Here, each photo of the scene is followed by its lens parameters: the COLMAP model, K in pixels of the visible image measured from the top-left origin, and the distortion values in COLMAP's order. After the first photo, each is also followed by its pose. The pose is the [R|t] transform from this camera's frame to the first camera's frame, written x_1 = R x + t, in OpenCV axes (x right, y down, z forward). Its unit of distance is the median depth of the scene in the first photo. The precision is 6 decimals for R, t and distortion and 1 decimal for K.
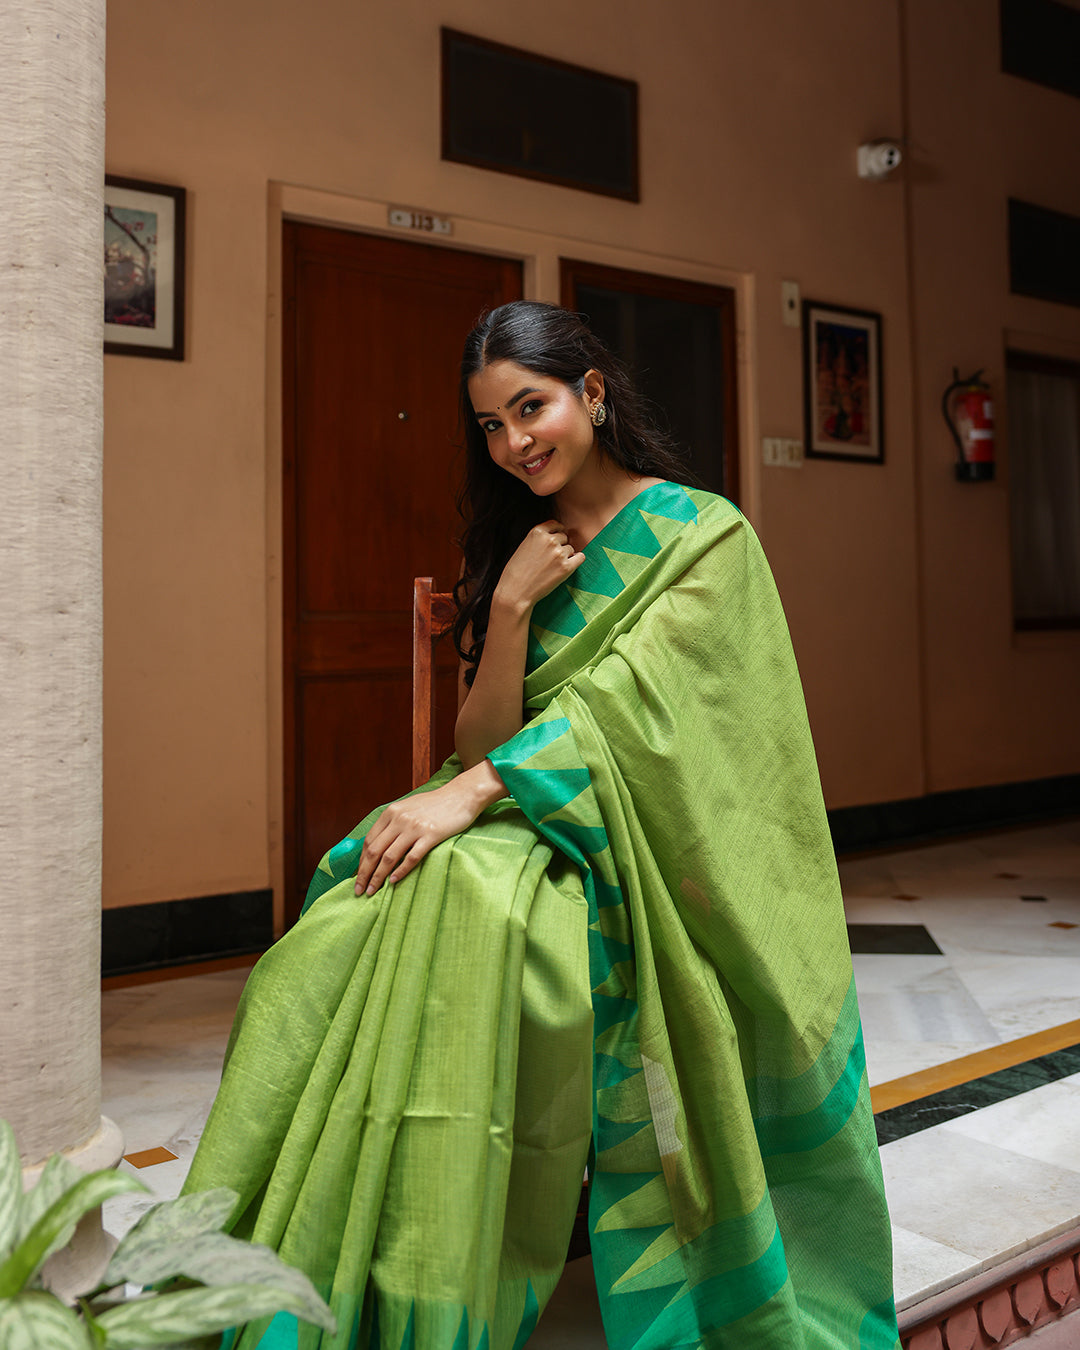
lens RADIAL K [[1778.4, 0, 543.8], [0, 1778.4, 567.3], [0, 0, 1]] dist [-0.008182, 0.104734]
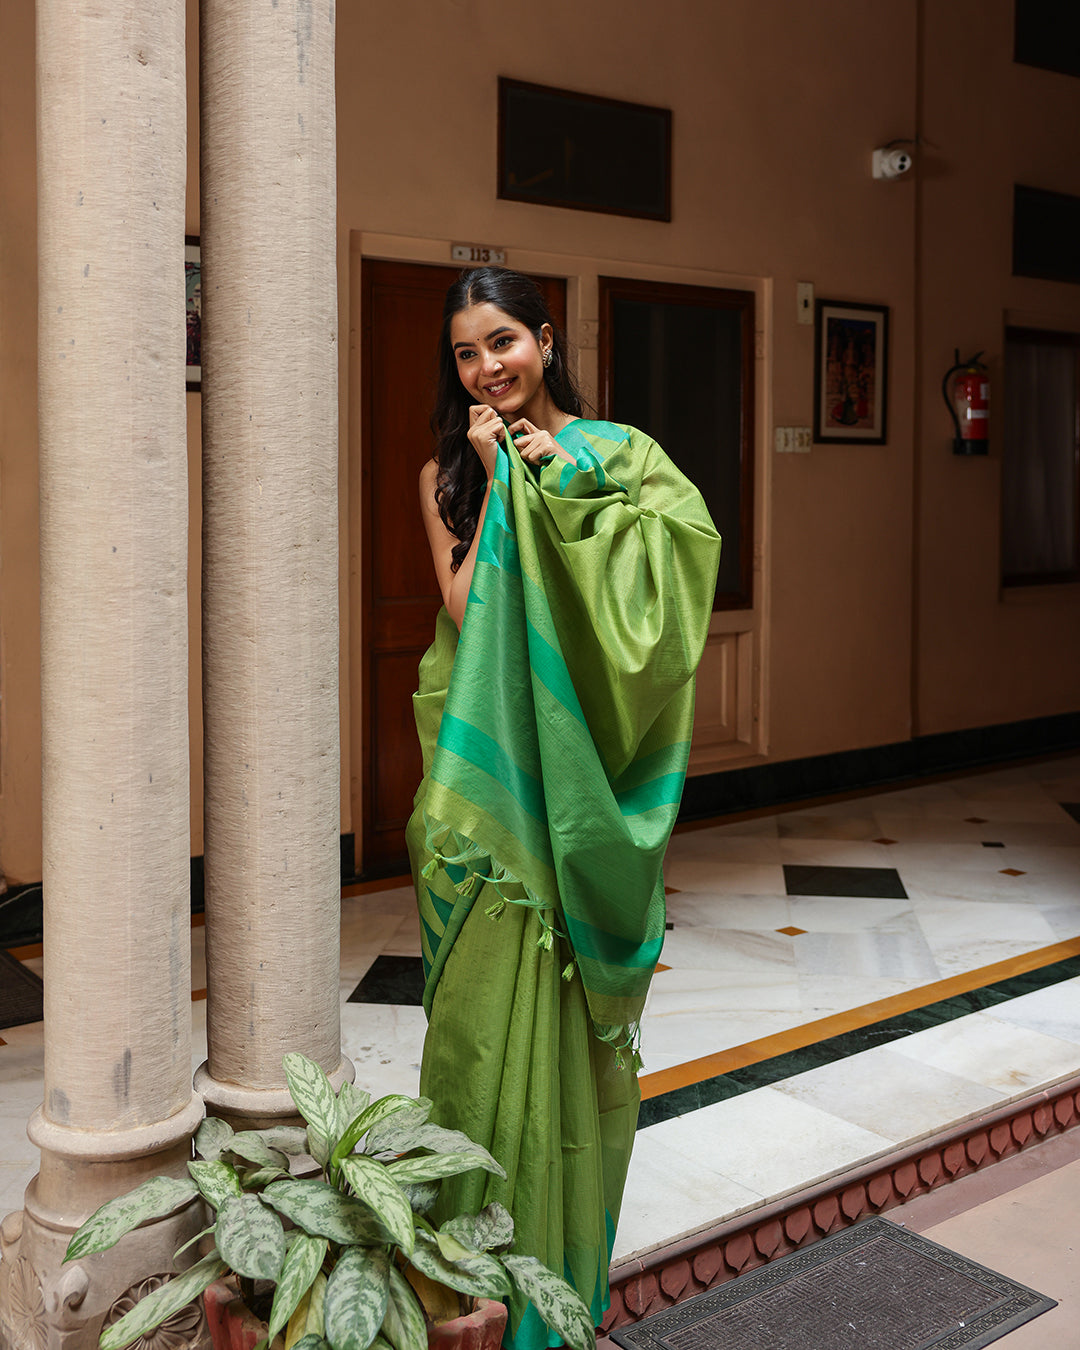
lens RADIAL K [[1877.1, 0, 538.6], [0, 1877.1, 644.8], [0, 0, 1]] dist [0.051122, 0.007811]
pose [[0.999884, 0.014245, -0.005417, -0.023960], [-0.013487, 0.992596, 0.120708, -0.105935], [0.007096, -0.120621, 0.992673, -0.259177]]
